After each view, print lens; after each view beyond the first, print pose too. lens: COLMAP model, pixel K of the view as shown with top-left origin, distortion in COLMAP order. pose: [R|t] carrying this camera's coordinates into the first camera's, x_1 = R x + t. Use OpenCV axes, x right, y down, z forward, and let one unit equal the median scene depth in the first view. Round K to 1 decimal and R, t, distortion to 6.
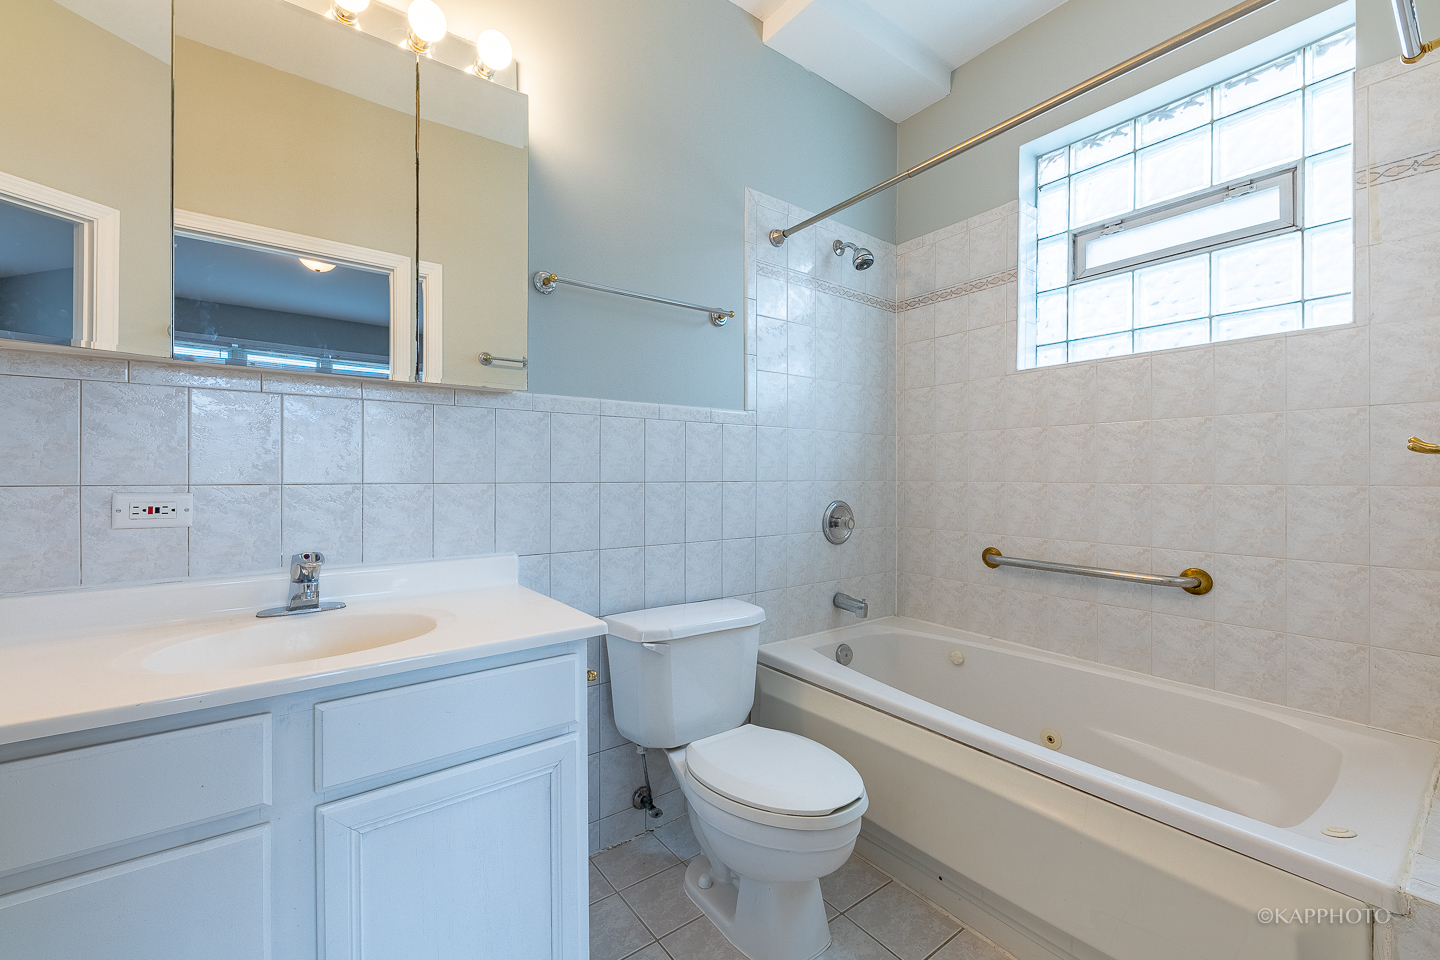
lens RADIAL K [[615.6, 0, 735.0], [0, 615.6, 469.7], [0, 0, 1]] dist [-0.000758, -0.000223]
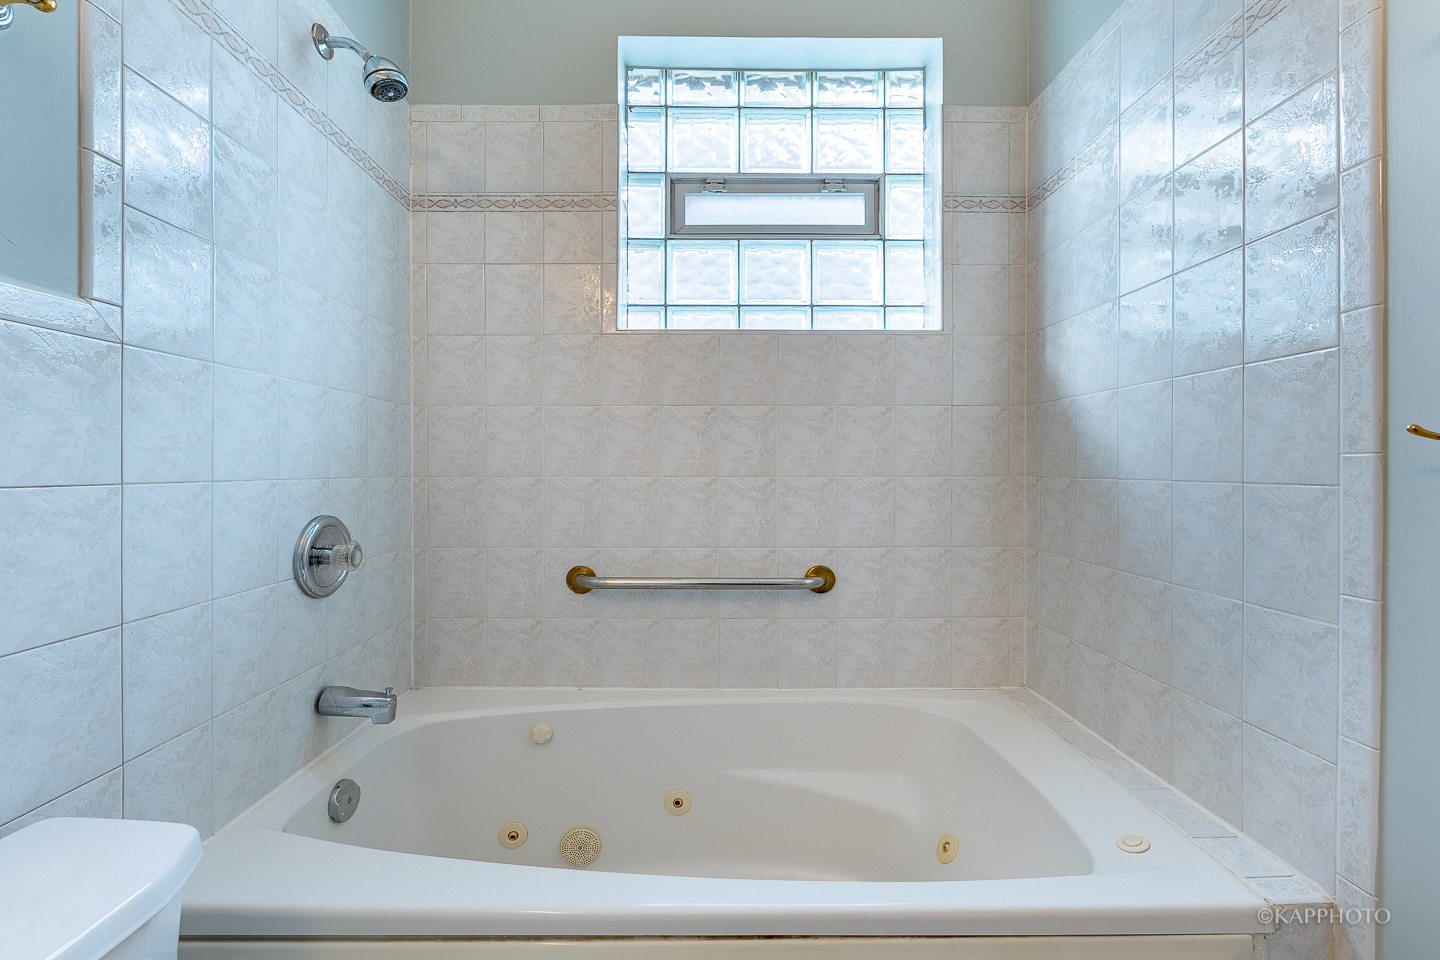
lens RADIAL K [[574.0, 0, 722.5], [0, 574.0, 470.5], [0, 0, 1]] dist [0.000516, 0.000035]
pose [[0.568743, -0.004349, 0.822504, -0.051992], [-0.006398, 0.999932, 0.009712, 0.004745], [-0.822490, -0.010786, 0.568677, 0.492683]]
